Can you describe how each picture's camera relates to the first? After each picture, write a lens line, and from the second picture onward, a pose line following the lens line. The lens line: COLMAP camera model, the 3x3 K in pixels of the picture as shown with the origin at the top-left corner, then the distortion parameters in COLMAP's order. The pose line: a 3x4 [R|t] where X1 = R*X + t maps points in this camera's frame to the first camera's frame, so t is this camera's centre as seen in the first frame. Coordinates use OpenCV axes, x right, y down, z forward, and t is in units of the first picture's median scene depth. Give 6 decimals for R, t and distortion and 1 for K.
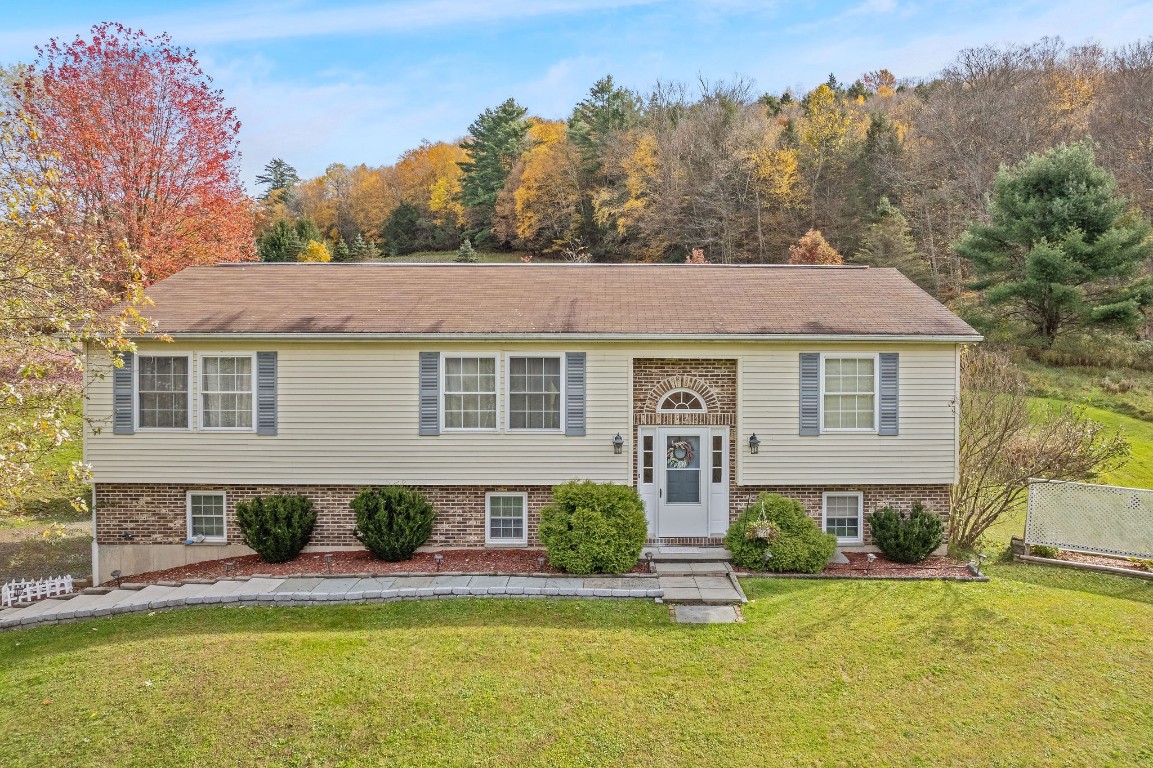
lens RADIAL K [[735.0, 0, 578.4], [0, 735.0, 383.0], [0, 0, 1]] dist [0.004514, 0.000546]
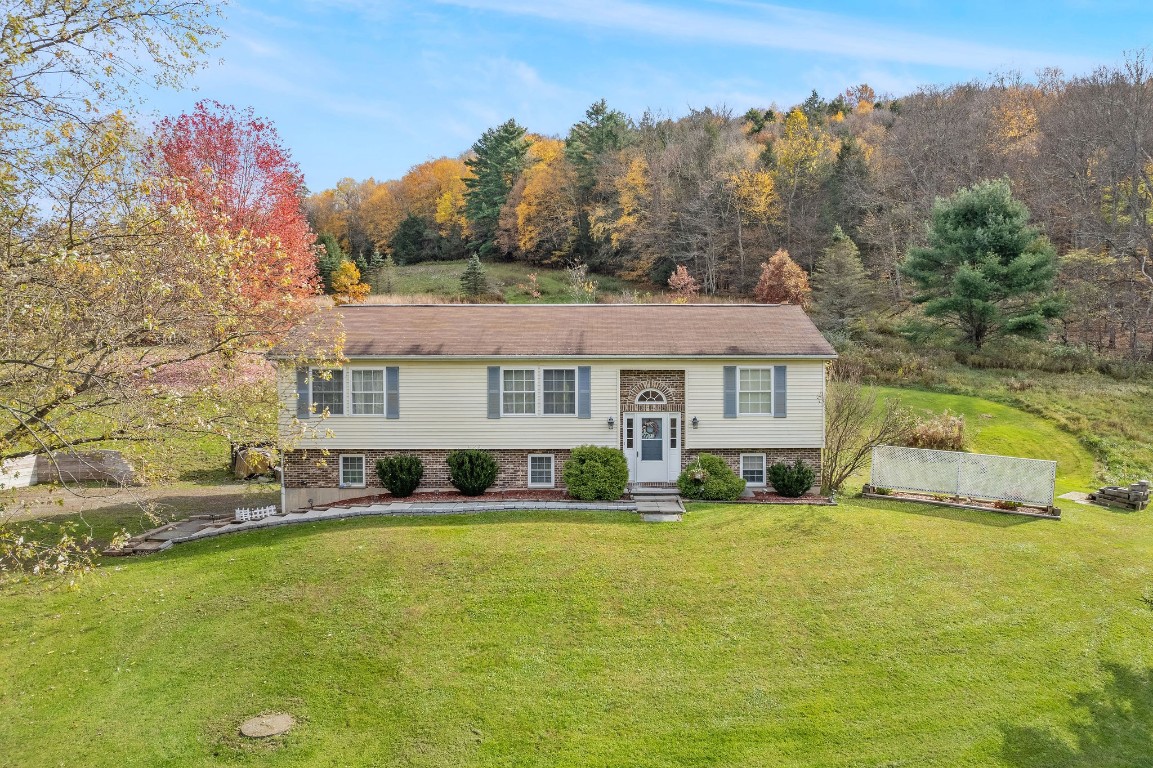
lens RADIAL K [[703.1, 0, 572.5], [0, 703.1, 385.6], [0, 0, 1]] dist [0.004006, 0.003317]
pose [[0.999987, -0.003939, -0.003149, -0.023665], [0.003949, 0.999987, 0.003251, -0.004688], [0.003136, -0.003264, 0.999990, -0.512854]]
